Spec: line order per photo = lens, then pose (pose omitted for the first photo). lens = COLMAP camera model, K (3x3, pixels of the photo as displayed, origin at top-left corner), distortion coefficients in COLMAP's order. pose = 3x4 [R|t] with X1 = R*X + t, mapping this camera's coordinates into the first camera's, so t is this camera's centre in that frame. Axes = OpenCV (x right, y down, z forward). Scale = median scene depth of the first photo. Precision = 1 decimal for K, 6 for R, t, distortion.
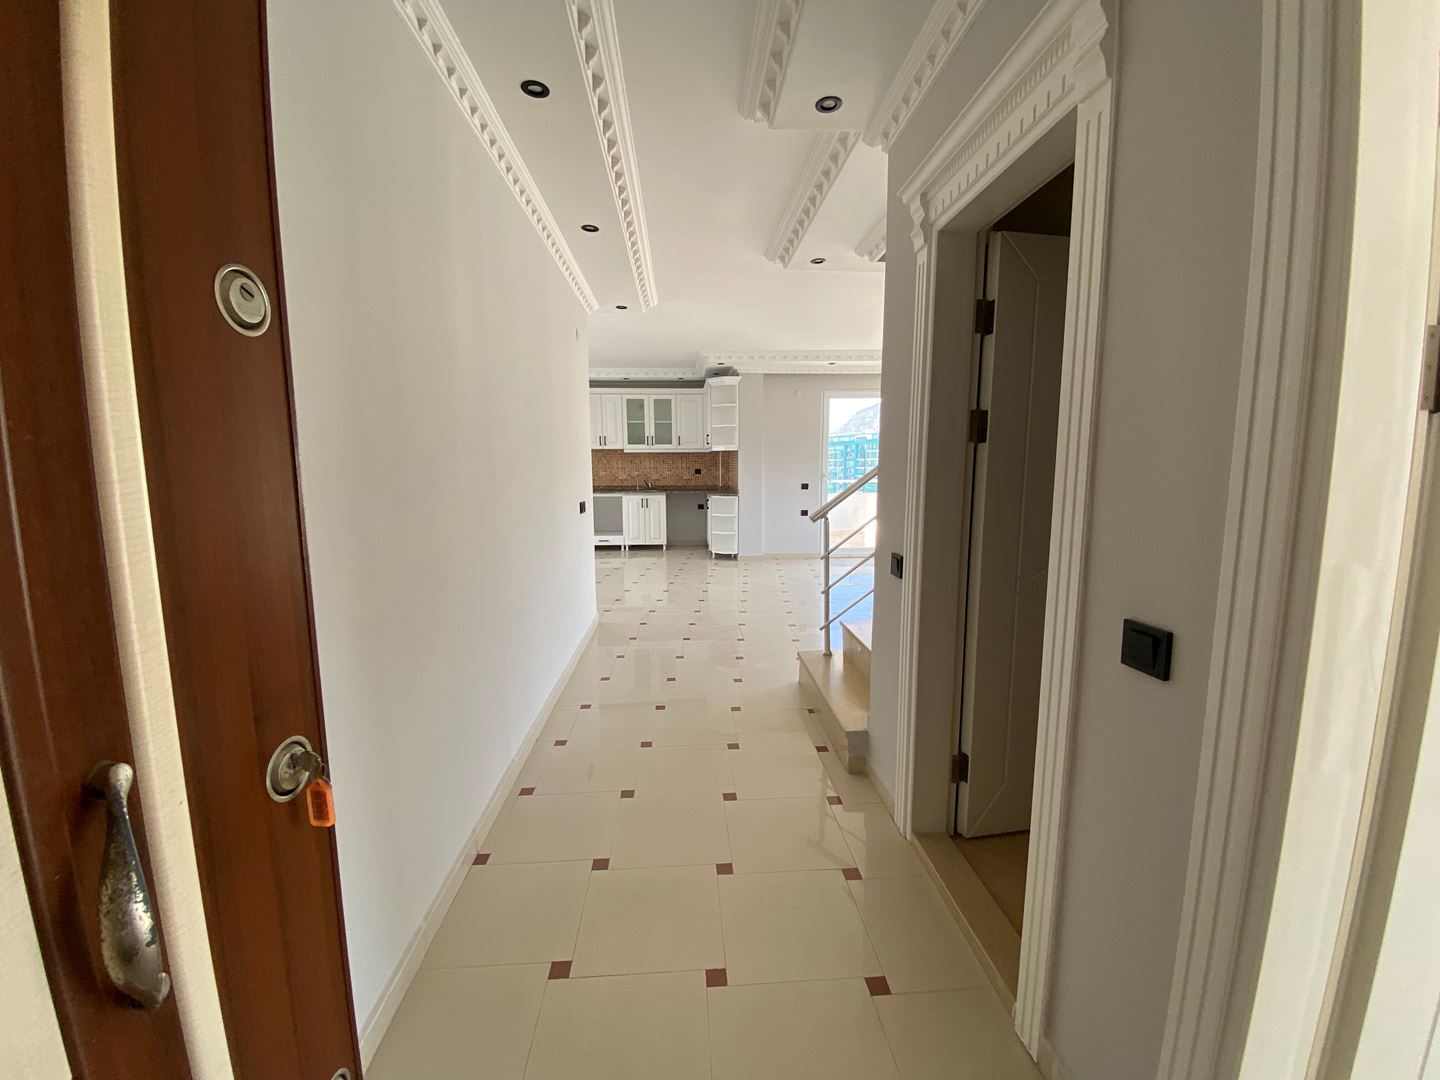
lens RADIAL K [[582.8, 0, 741.8], [0, 582.8, 544.2], [0, 0, 1]] dist [0.021442, -0.020476]
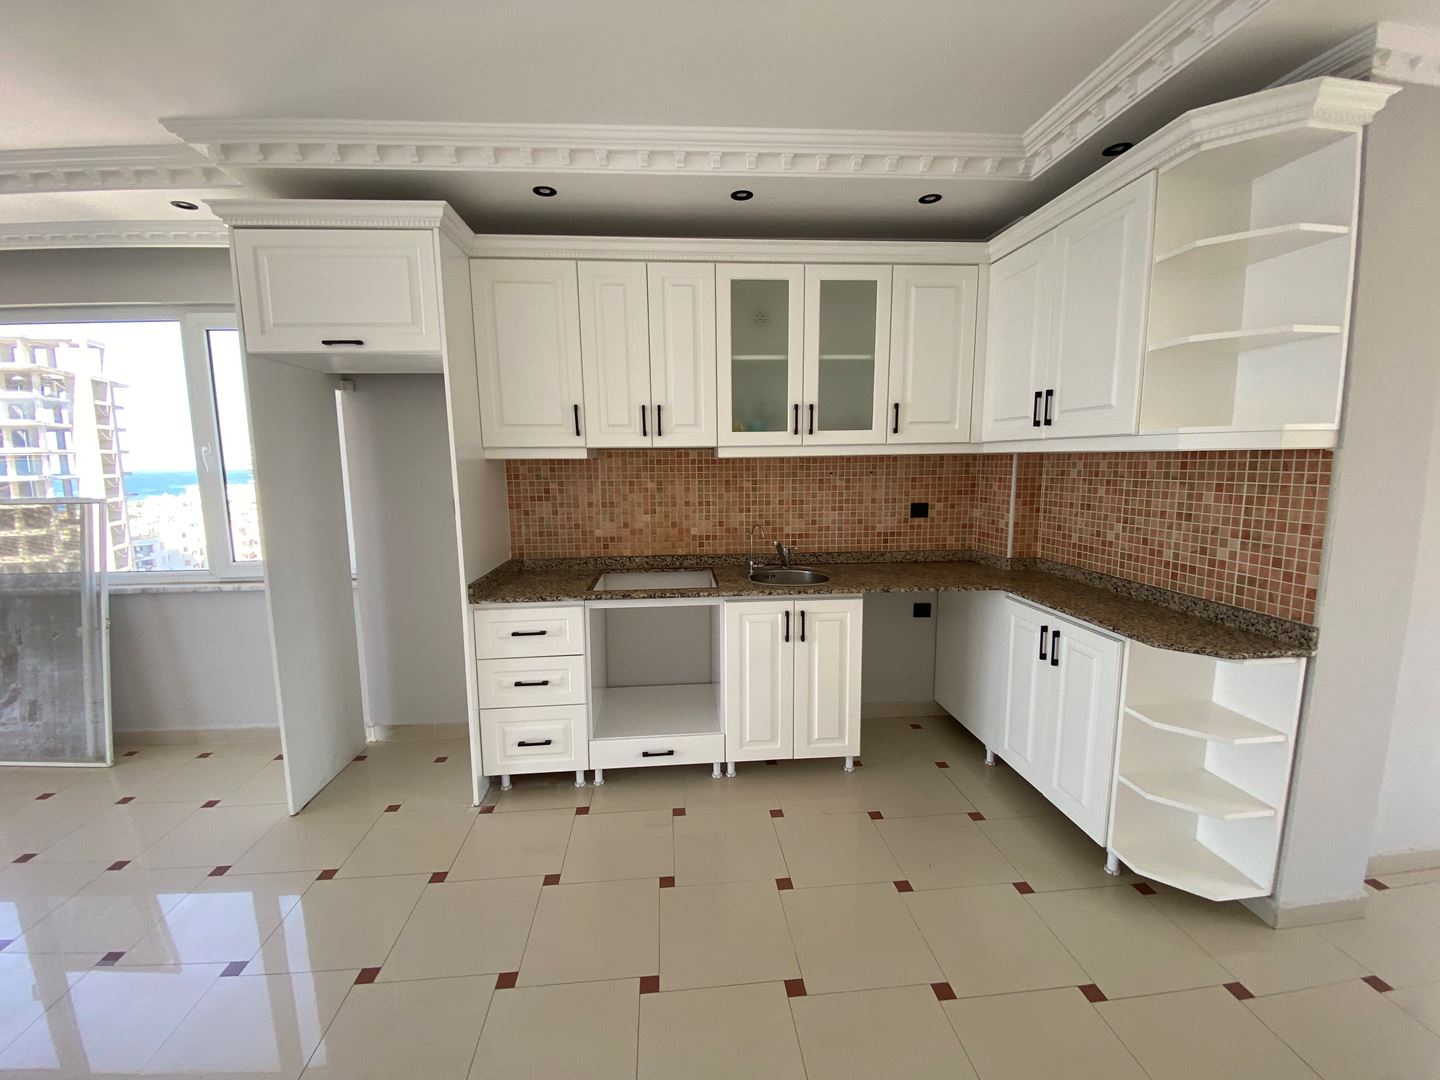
lens RADIAL K [[583.9, 0, 716.6], [0, 583.9, 540.5], [0, 0, 1]] dist [0.021343, -0.020936]
pose [[0.999893, -0.005541, -0.013516, -0.200419], [0.005605, 0.999973, 0.004713, -0.115413], [0.013489, -0.004788, 0.999898, 0.694714]]
